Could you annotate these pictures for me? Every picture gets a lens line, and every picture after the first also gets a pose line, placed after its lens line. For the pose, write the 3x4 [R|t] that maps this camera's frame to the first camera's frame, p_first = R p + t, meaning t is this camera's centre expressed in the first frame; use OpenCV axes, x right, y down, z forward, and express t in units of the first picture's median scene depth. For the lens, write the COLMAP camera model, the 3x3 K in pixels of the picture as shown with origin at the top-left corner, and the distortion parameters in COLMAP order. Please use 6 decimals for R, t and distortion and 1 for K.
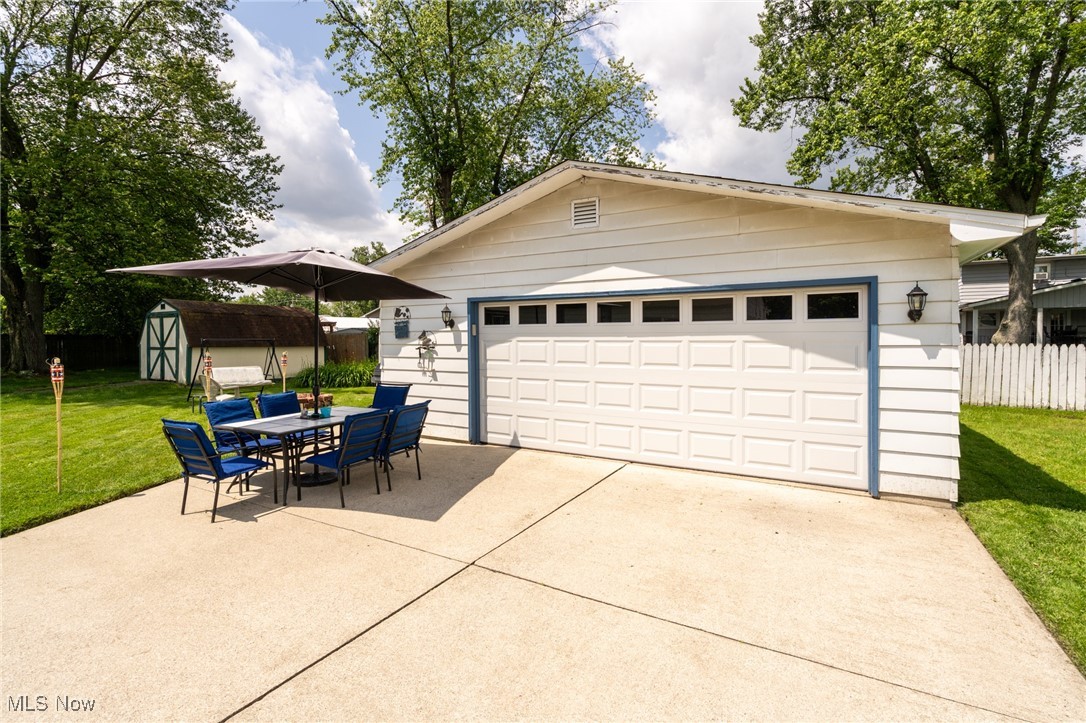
lens RADIAL K [[492.7, 0, 540.7], [0, 492.7, 357.9], [0, 0, 1]] dist [0.026661, 0.000128]
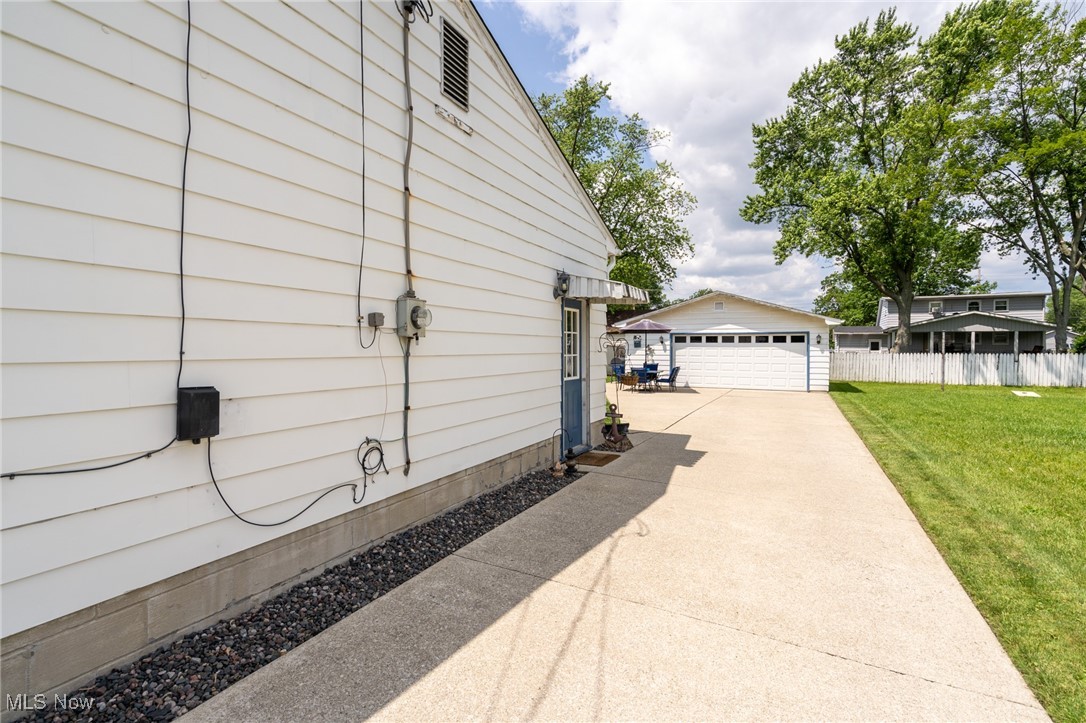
lens RADIAL K [[501.7, 0, 536.9], [0, 501.7, 365.1], [0, 0, 1]] dist [-0.001117, 0.000020]
pose [[0.999204, 0.006232, 0.039408, -1.180644], [-0.005889, 0.999944, -0.008815, 0.102853], [-0.039461, 0.008576, 0.999184, -2.090984]]
